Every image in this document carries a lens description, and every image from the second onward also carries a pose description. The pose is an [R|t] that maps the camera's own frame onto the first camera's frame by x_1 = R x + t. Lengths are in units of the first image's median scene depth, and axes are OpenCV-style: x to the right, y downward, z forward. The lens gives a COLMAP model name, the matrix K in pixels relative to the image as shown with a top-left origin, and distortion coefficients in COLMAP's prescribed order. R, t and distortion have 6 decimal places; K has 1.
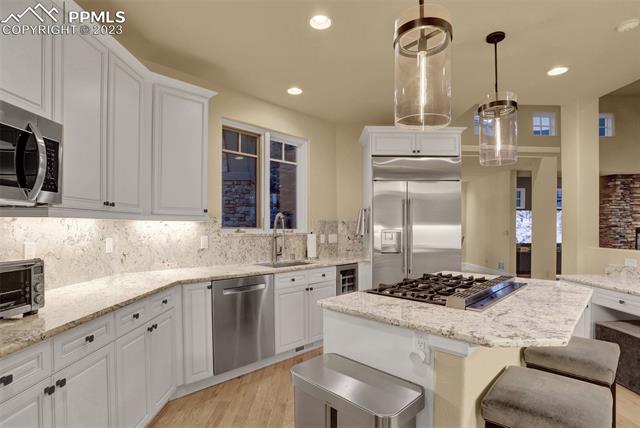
lens RADIAL K [[317.7, 0, 322.3], [0, 317.7, 230.5], [0, 0, 1]] dist [-0.043150, 0.008713]
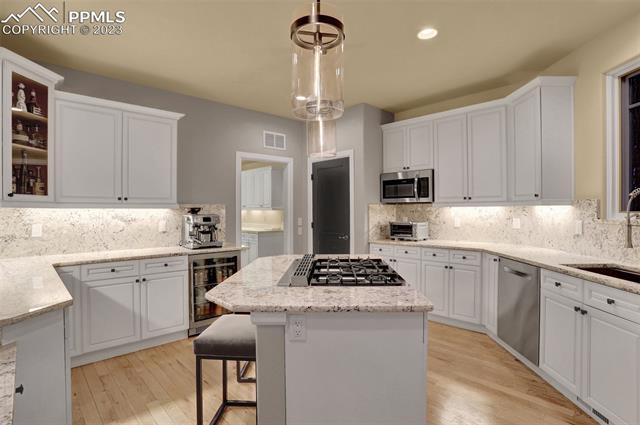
lens RADIAL K [[317.7, 0, 324.3], [0, 317.7, 214.2], [0, 0, 1]] dist [-0.043150, 0.008713]
pose [[-0.718582, 0.012361, -0.695332, 0.622347], [-0.000190, 0.999839, 0.017970, -0.013773], [0.695442, 0.013045, -0.718464, 0.913048]]
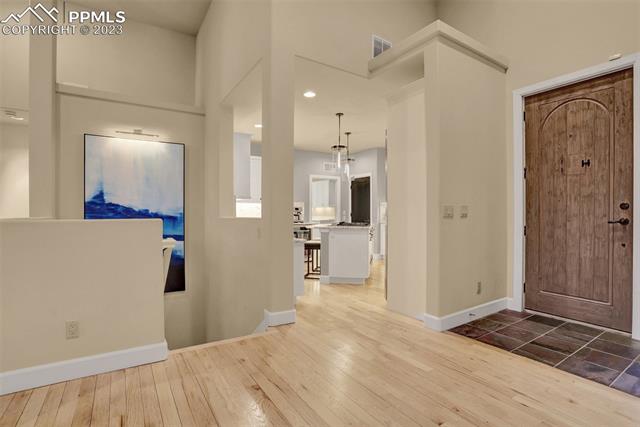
lens RADIAL K [[317.7, 0, 319.7], [0, 317.7, 215.3], [0, 0, 1]] dist [-0.043150, 0.008713]
pose [[-0.844587, -0.001477, -0.535416, 1.133247], [-0.009049, 0.999893, 0.011516, 0.032543], [0.535341, 0.014572, -0.844510, 1.702796]]
